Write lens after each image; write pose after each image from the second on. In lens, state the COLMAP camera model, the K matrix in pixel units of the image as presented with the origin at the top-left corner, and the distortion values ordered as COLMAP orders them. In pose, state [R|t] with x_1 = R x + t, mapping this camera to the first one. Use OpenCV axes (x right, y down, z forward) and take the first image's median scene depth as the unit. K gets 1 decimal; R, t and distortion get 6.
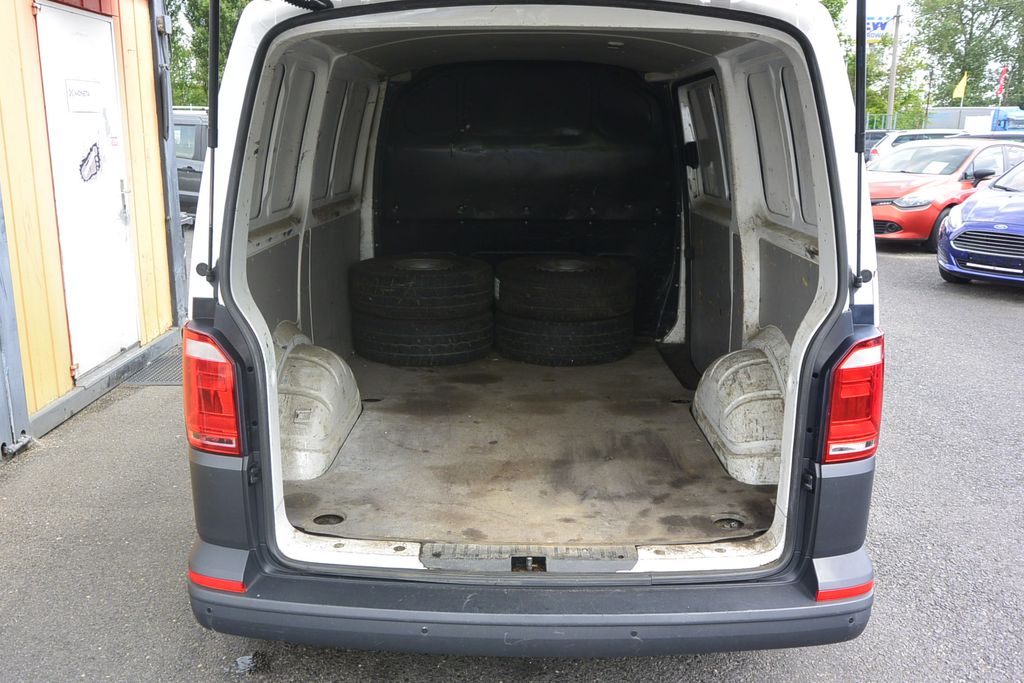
lens RADIAL K [[894.7, 0, 504.2], [0, 894.7, 342.1], [0, 0, 1]] dist [-0.040952, 0.041271]
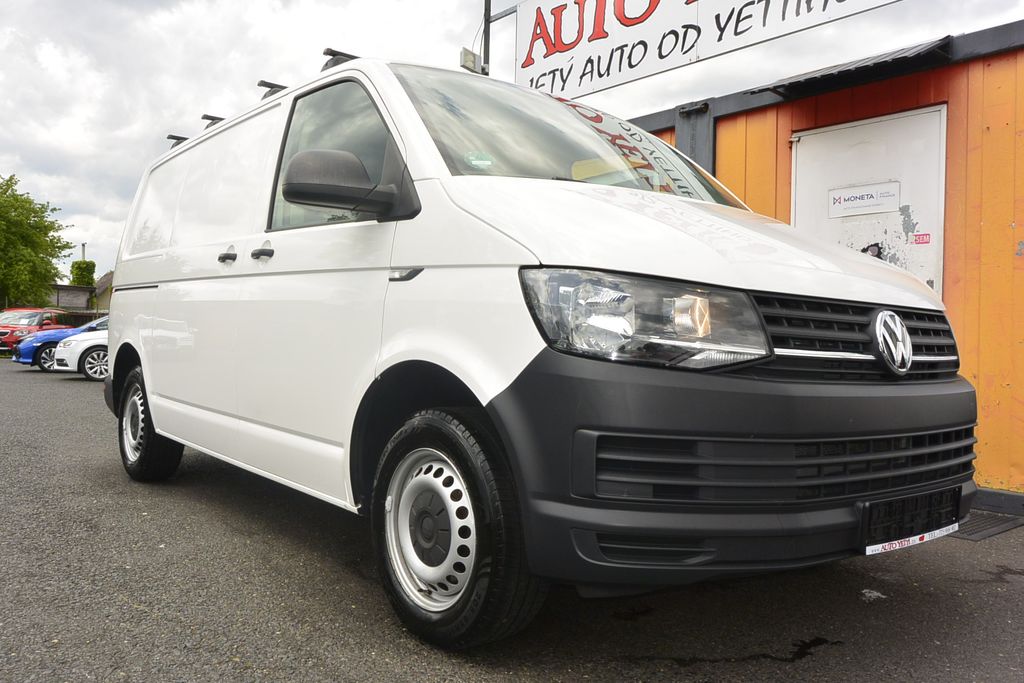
lens RADIAL K [[818.0, 0, 506.2], [0, 818.0, 342.6], [0, 0, 1]] dist [-0.008530, 0.006290]
pose [[-0.764501, -0.027269, -0.644046, 0.268010], [-0.185052, 0.966336, 0.178748, -0.123256], [0.617490, 0.255835, -0.743810, 0.880118]]
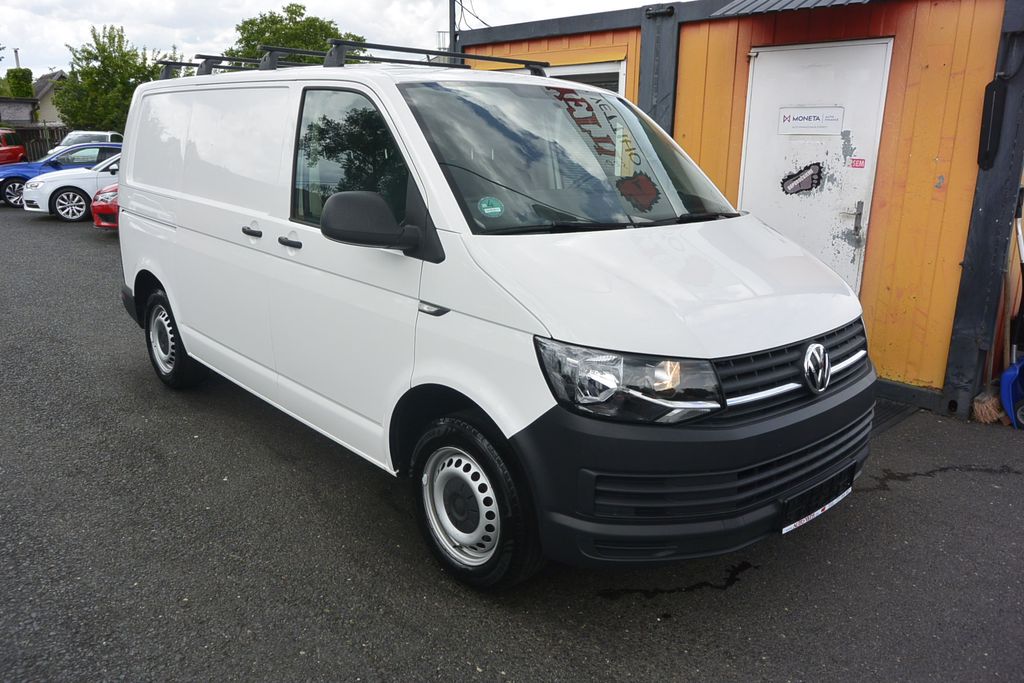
lens RADIAL K [[783.6, 0, 504.8], [0, 783.6, 344.9], [0, 0, 1]] dist [-0.008404, 0.018094]
pose [[-0.725148, 0.159339, -0.669905, 0.313379], [-0.185472, 0.891709, 0.412862, -0.213830], [0.663145, 0.423634, -0.617068, 0.873323]]
